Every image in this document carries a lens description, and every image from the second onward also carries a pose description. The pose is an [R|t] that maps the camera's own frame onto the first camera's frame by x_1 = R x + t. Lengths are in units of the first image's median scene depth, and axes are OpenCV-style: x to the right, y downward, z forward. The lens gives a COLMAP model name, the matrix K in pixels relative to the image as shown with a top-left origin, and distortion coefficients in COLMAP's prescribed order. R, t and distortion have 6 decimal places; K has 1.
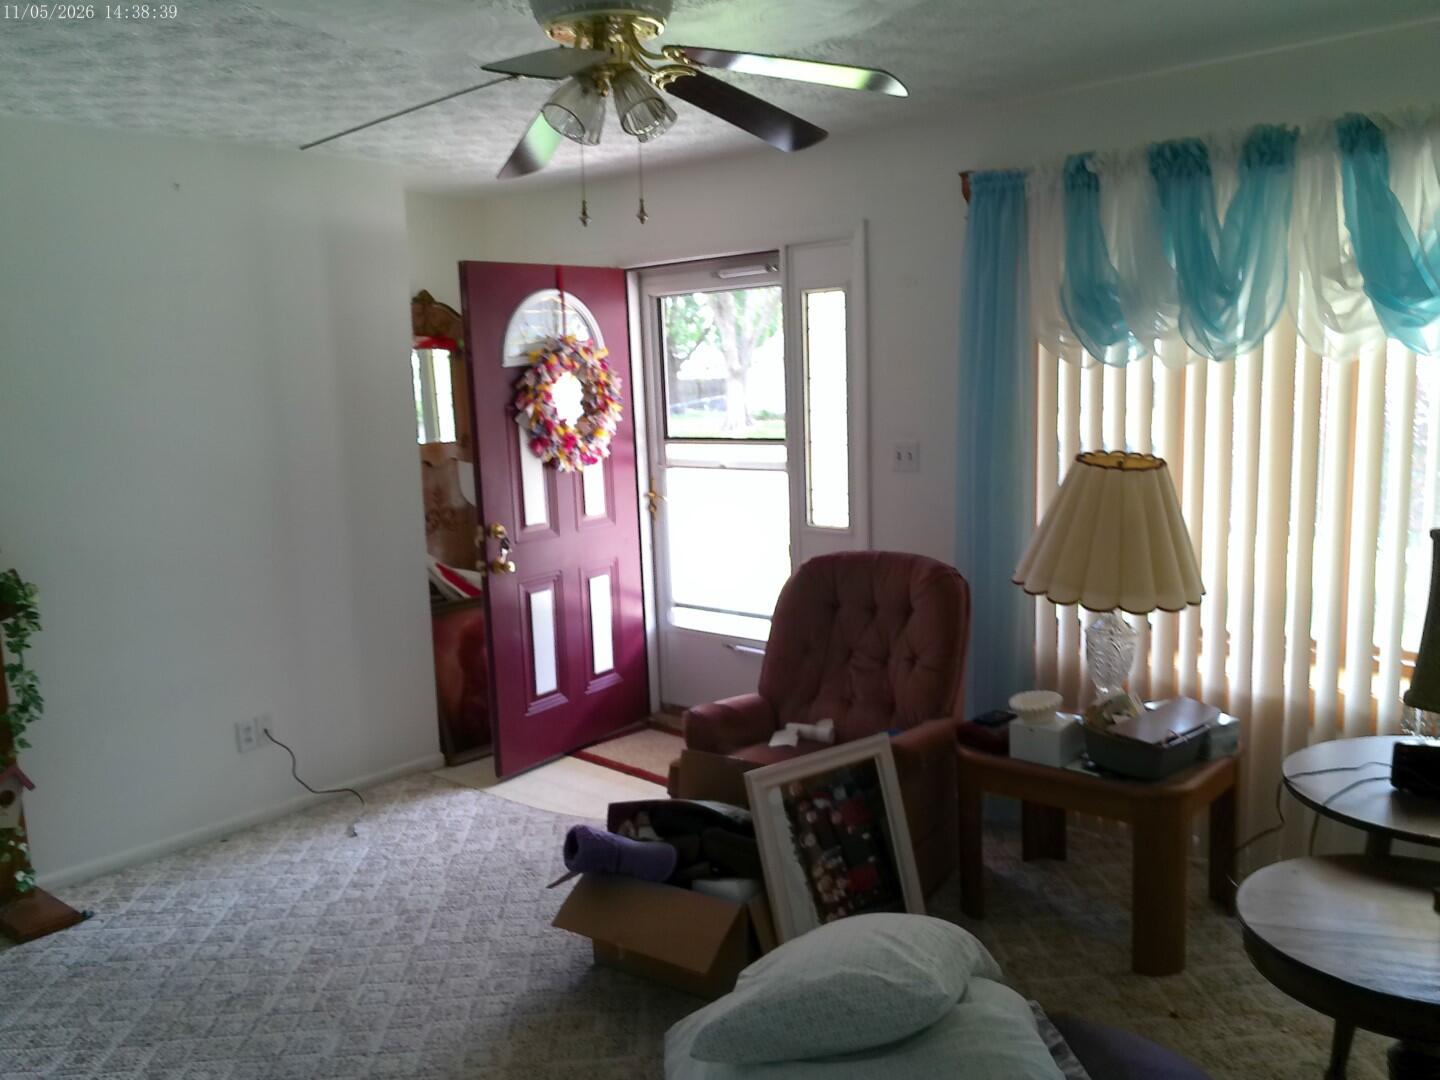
lens RADIAL K [[1183.4, 0, 716.0], [0, 1183.4, 539.1], [0, 0, 1]] dist [0.037408, -0.051705]
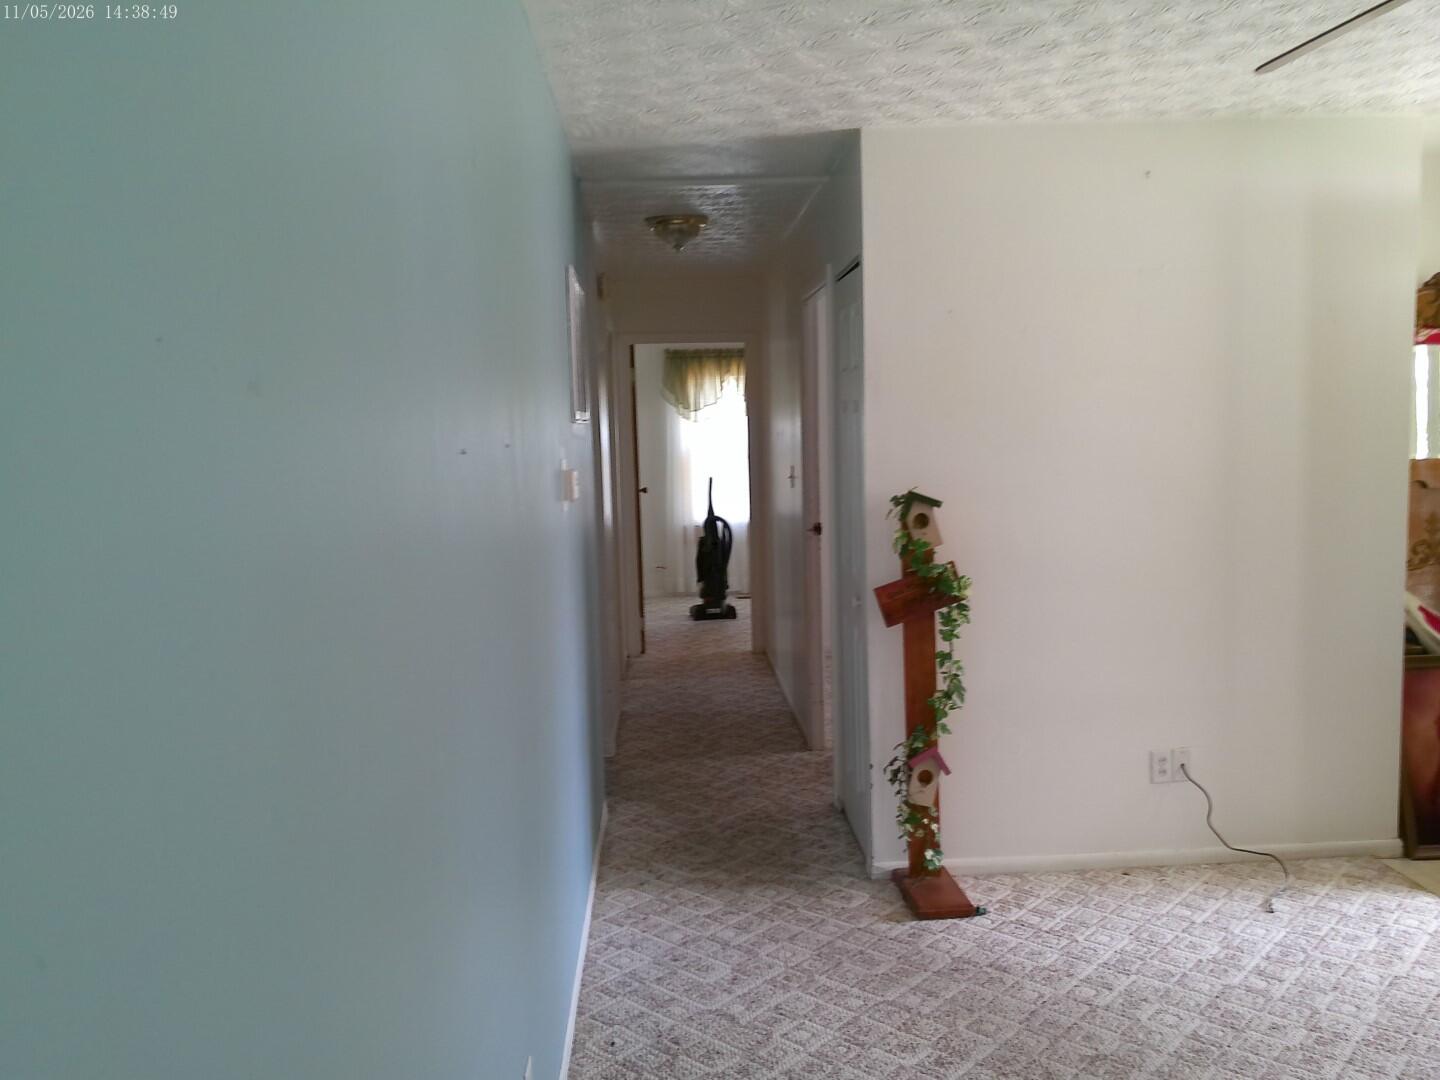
lens RADIAL K [[1183.4, 0, 709.7], [0, 1183.4, 543.4], [0, 0, 1]] dist [0.037408, -0.051705]
pose [[0.703880, 0.085287, -0.705180, -0.008606], [-0.093352, 0.995262, 0.027191, 0.001238], [0.704158, 0.046691, 0.708507, 0.112896]]
